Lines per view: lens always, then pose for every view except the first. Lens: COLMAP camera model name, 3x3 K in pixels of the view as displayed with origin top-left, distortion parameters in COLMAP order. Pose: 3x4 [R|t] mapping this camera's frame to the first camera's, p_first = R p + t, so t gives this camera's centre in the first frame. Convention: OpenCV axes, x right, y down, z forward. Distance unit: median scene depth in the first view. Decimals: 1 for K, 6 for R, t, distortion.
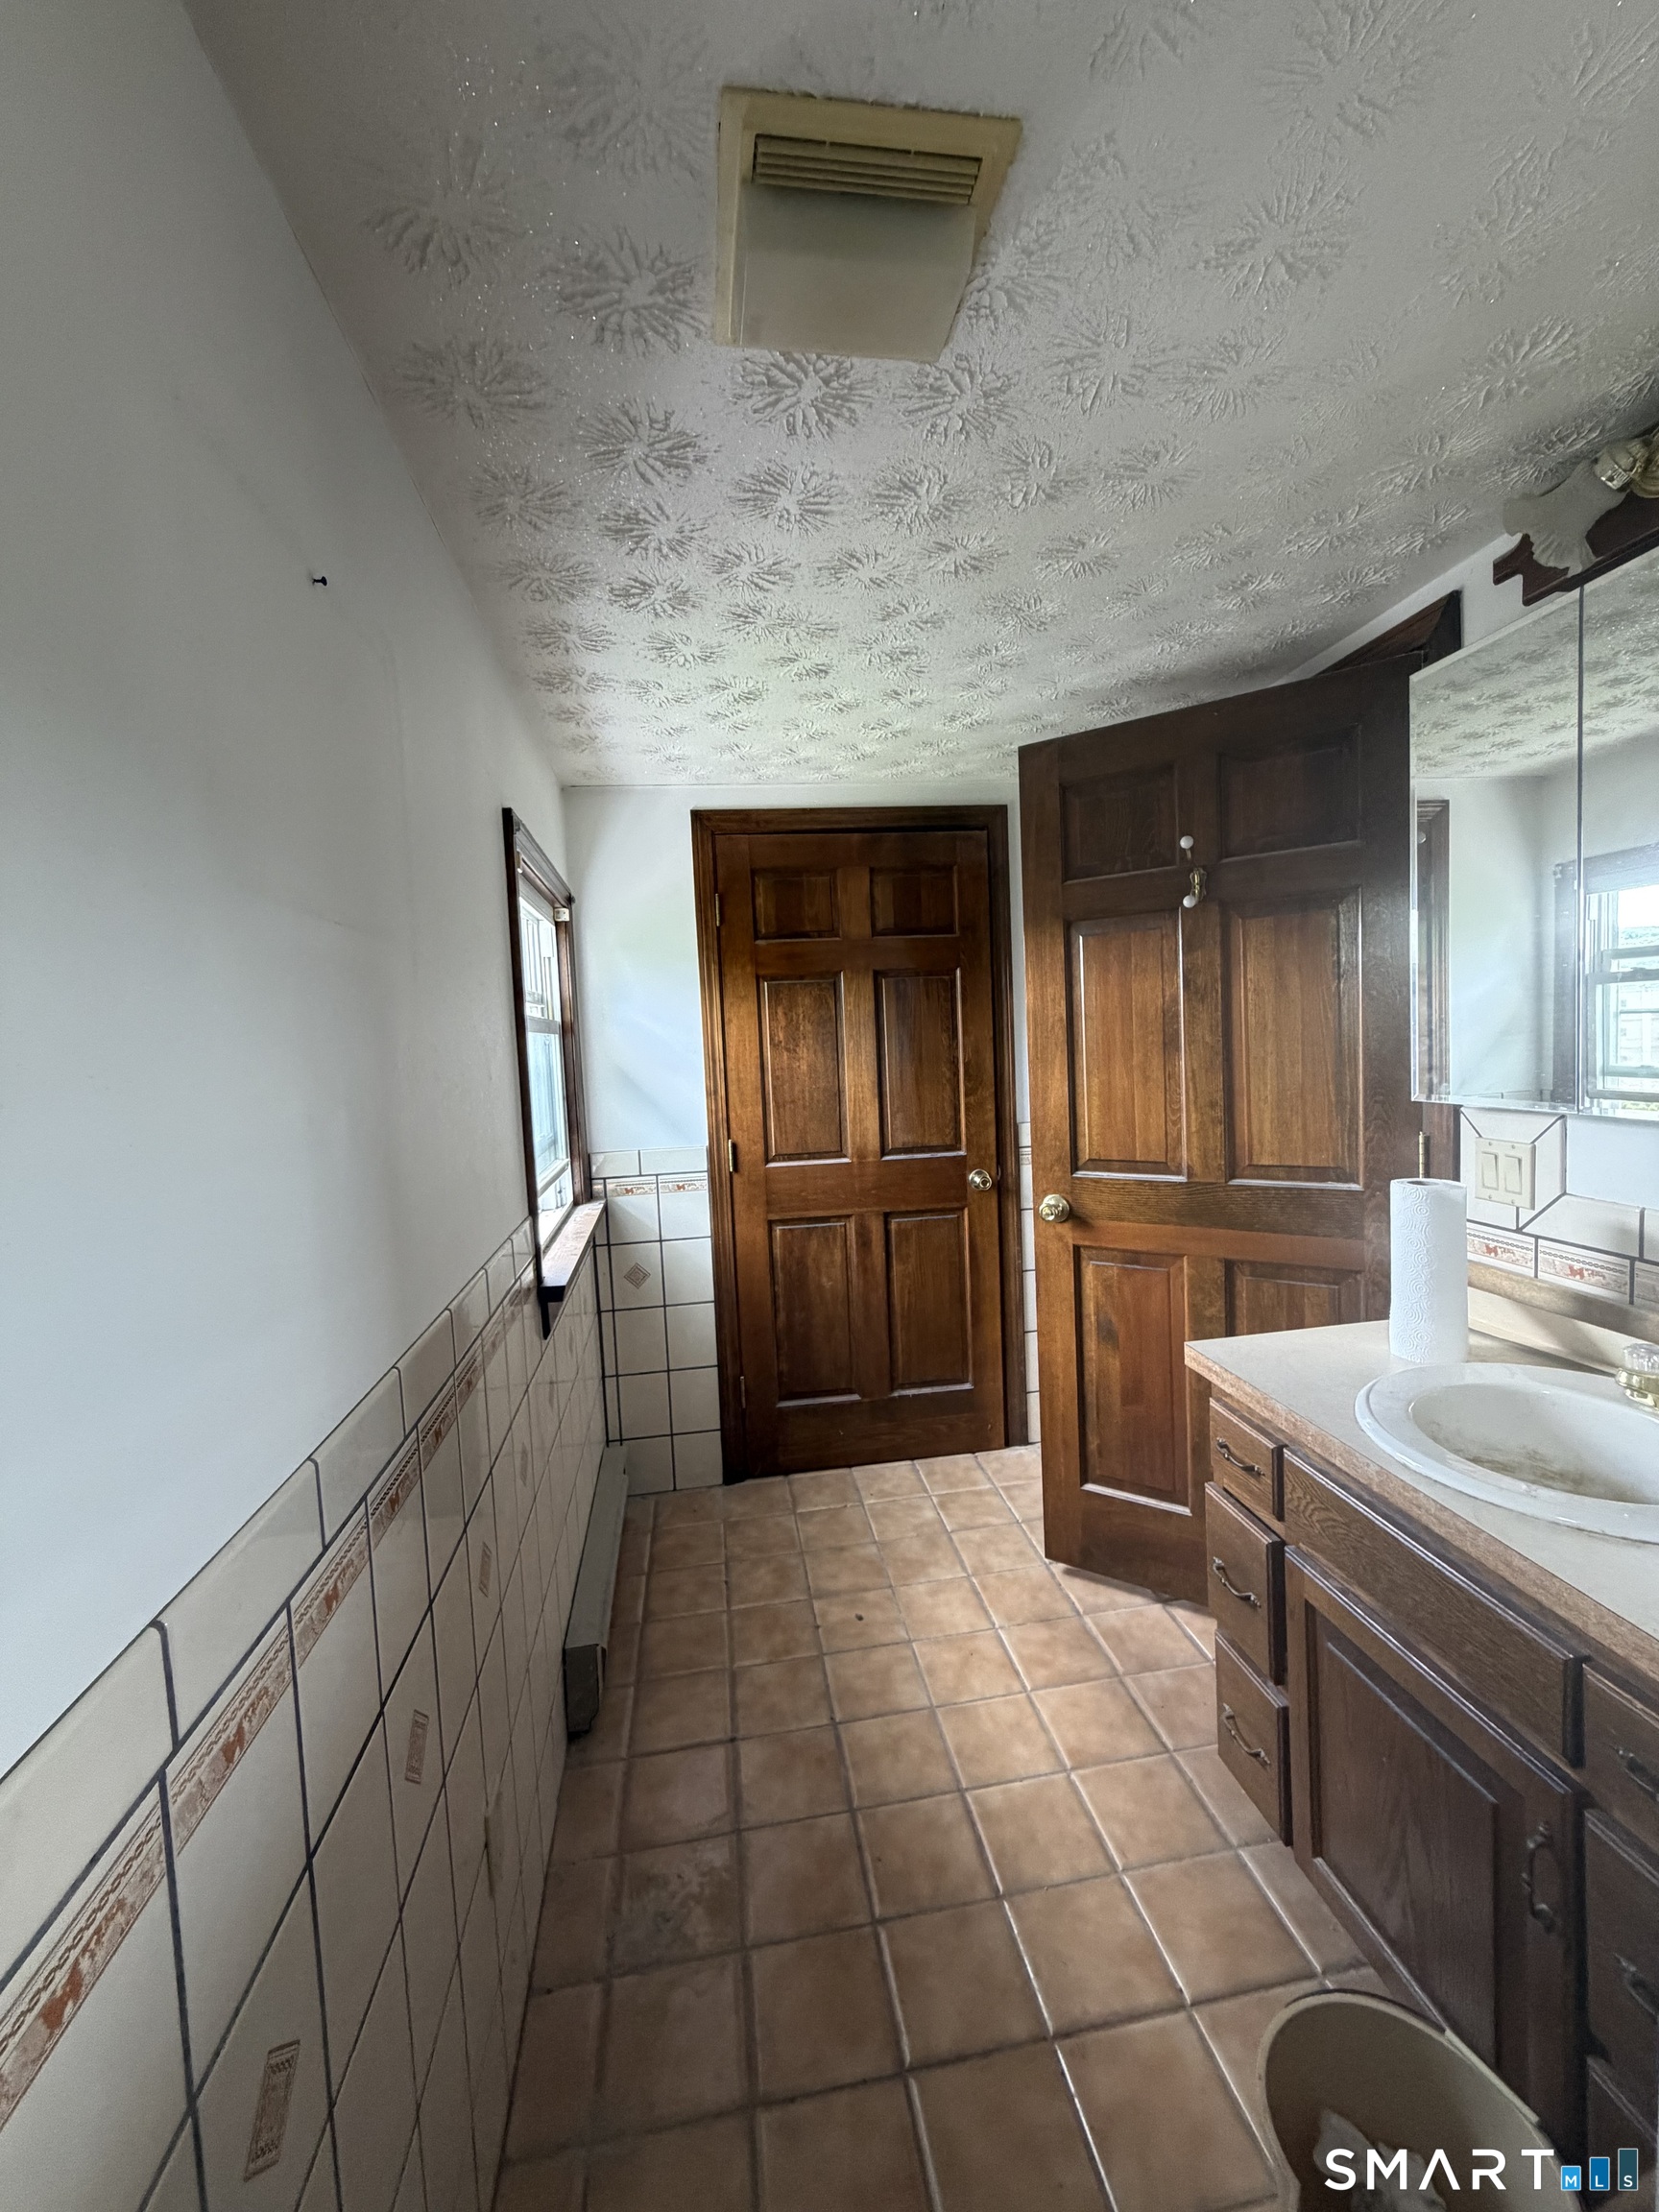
lens RADIAL K [[888.8, 0, 835.6], [0, 888.8, 1095.8], [0, 0, 1]] dist [0.001302, 0.000068]
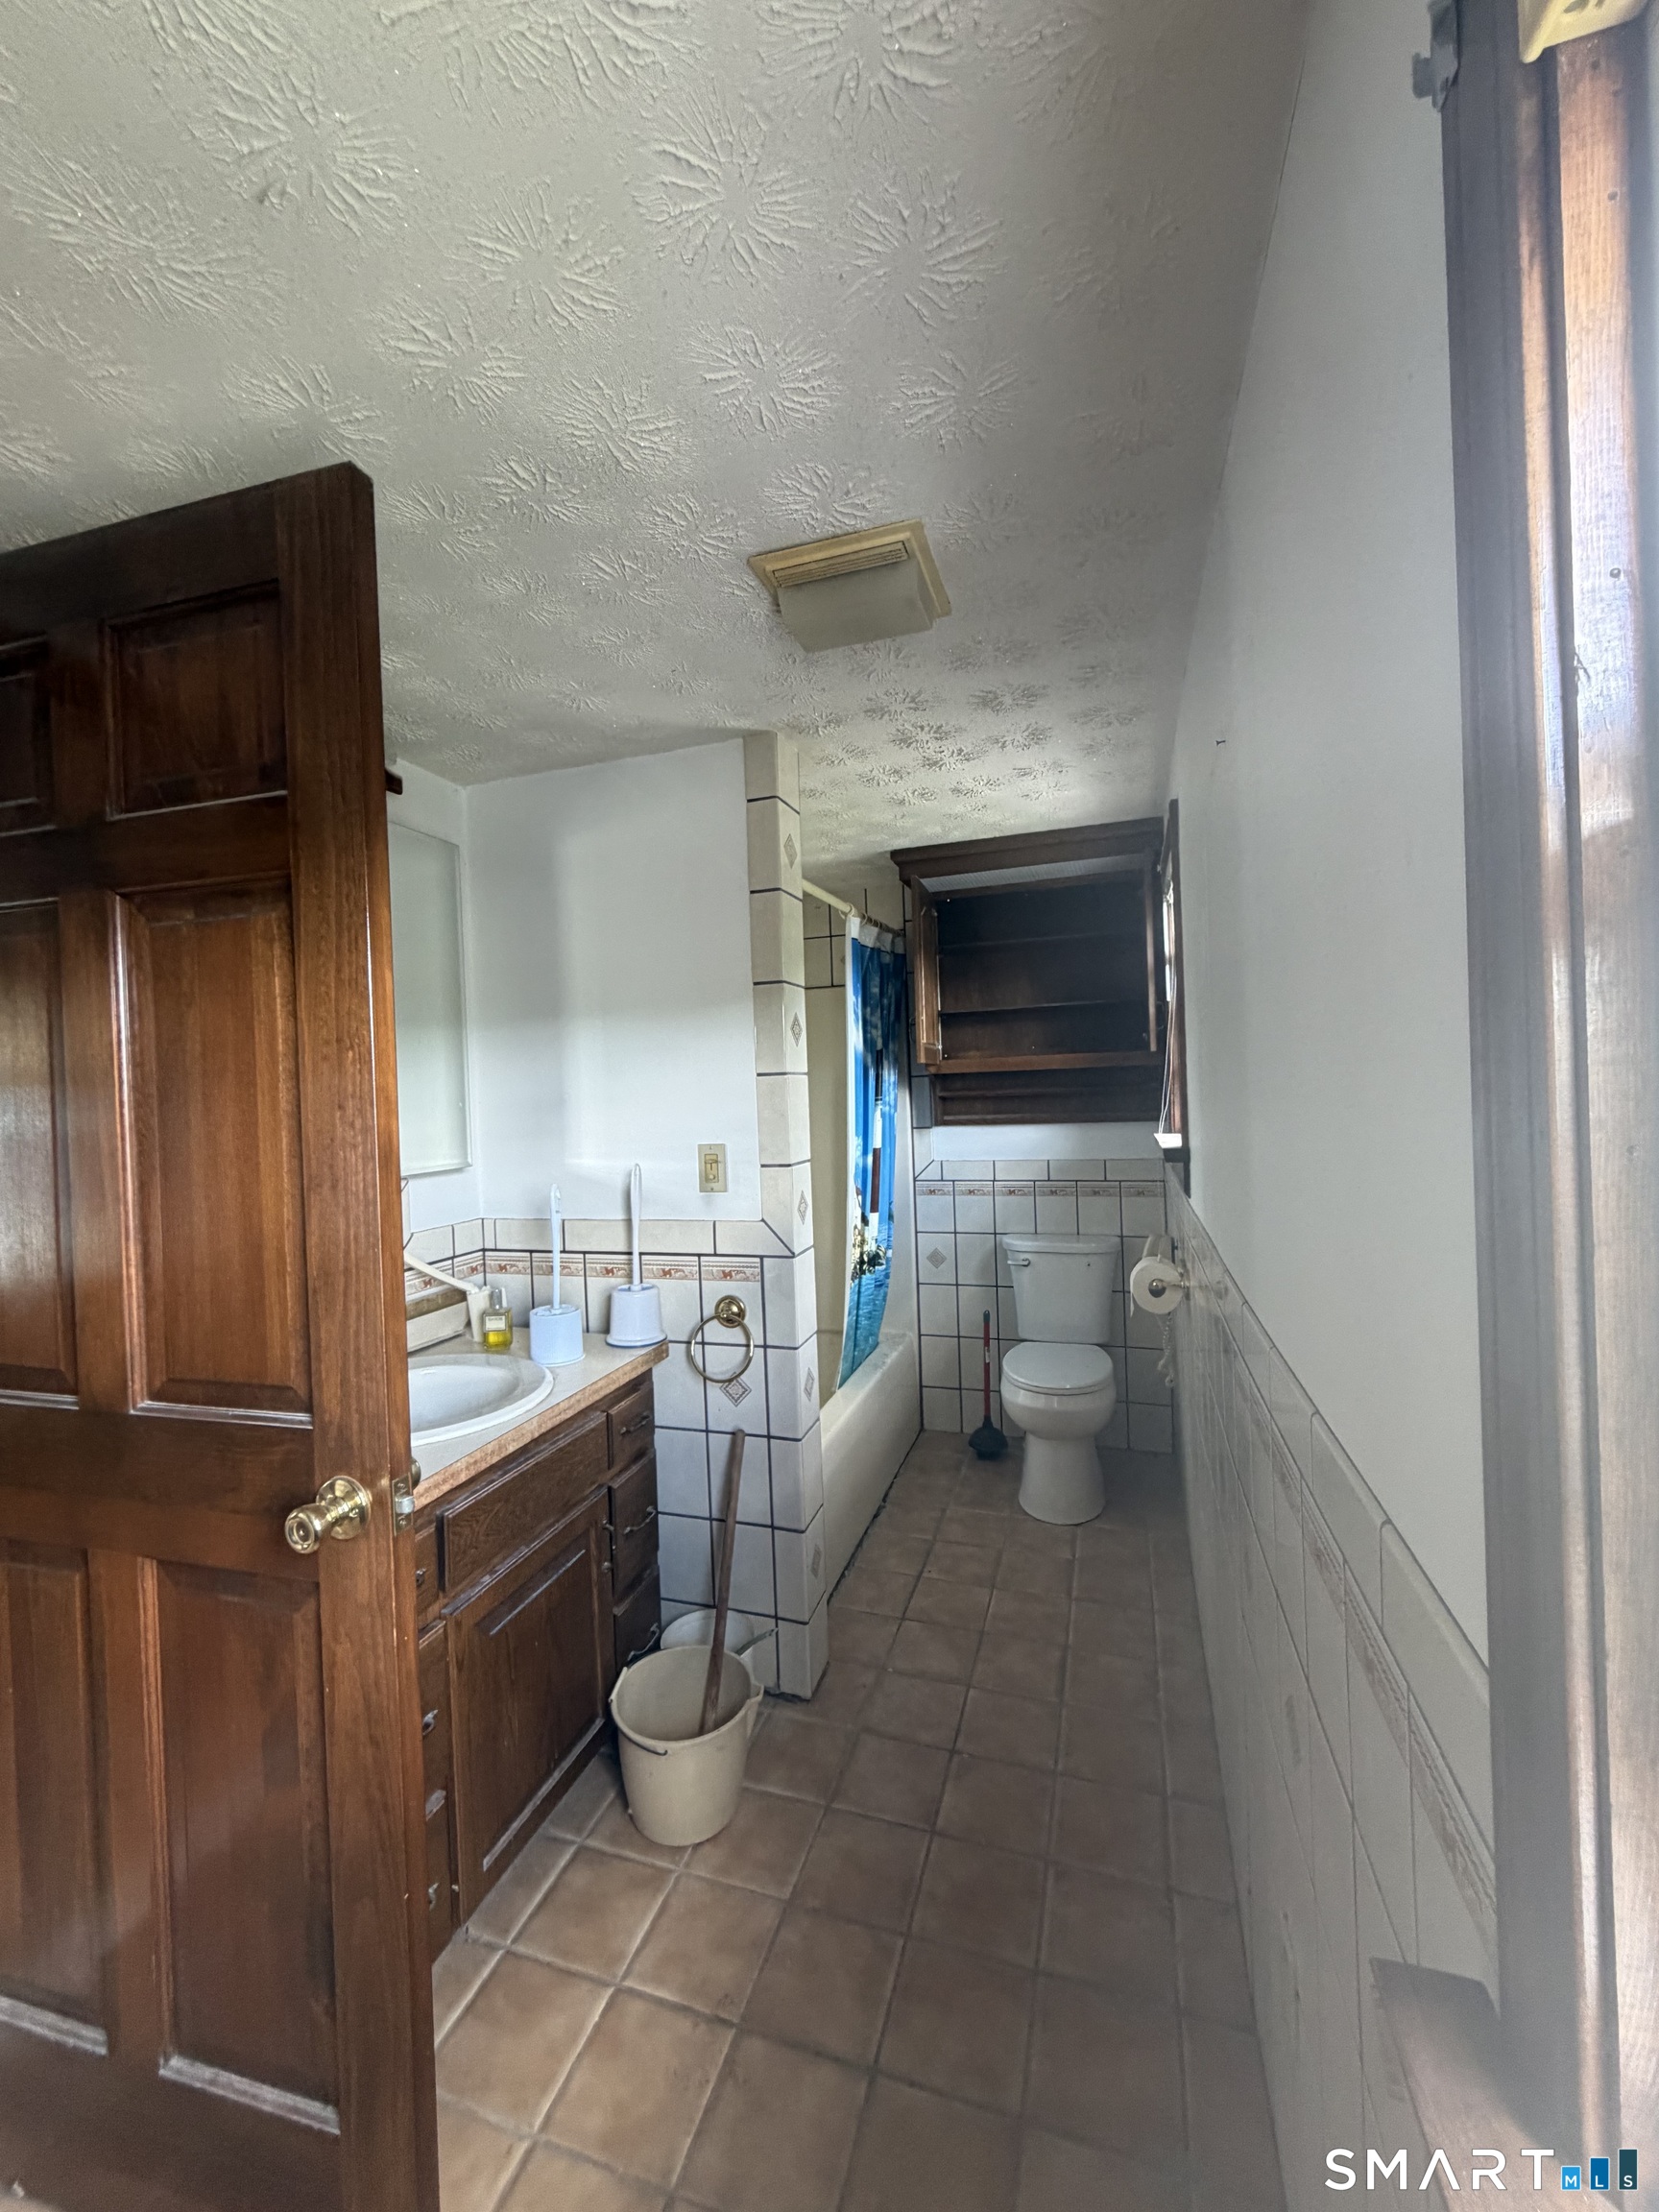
lens RADIAL K [[888.8, 0, 835.3], [0, 888.8, 1106.2], [0, 0, 1]] dist [0.001302, 0.000068]
pose [[-0.900085, 0.070730, 0.429935, -0.392612], [0.100679, 0.993795, 0.047284, -0.076036], [-0.423922, 0.085845, -0.901621, 1.770227]]
